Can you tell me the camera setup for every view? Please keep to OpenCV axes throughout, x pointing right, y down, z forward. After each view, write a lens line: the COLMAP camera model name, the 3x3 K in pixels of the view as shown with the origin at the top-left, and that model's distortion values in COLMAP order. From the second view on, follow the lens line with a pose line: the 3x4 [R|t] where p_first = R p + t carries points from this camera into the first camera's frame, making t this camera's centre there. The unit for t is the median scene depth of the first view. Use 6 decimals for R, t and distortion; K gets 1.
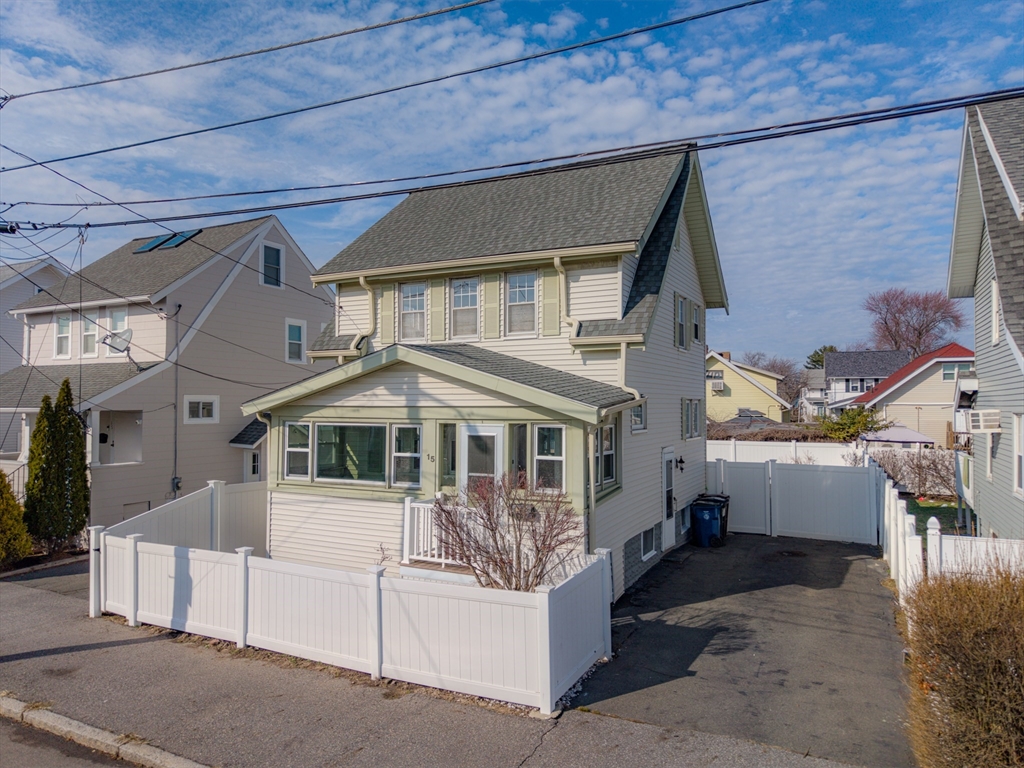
lens RADIAL K [[683.7, 0, 512.0], [0, 683.7, 384.0], [0, 0, 1]] dist [0.027885, -0.022997]
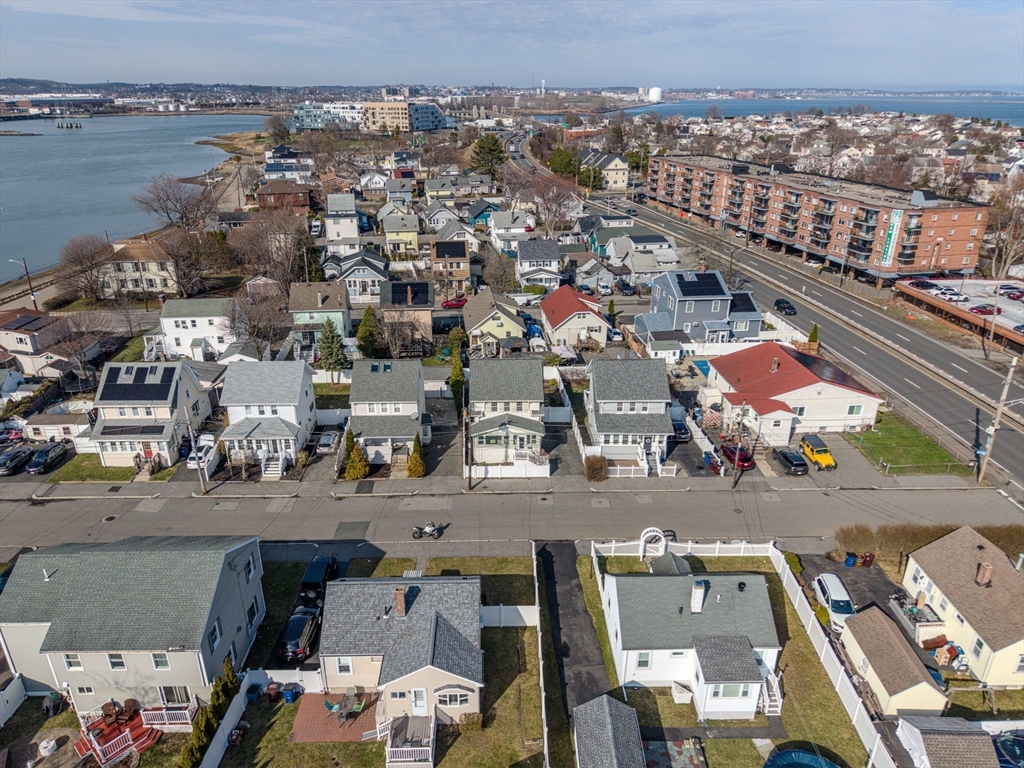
lens RADIAL K [[683.7, 0, 512.0], [0, 683.7, 384.0], [0, 0, 1]] dist [0.027885, -0.022997]
pose [[0.880137, -0.194916, 0.432859, -2.535696], [-0.015987, 0.899133, 0.437384, -2.860802], [-0.474451, -0.391878, 0.788244, -3.383972]]
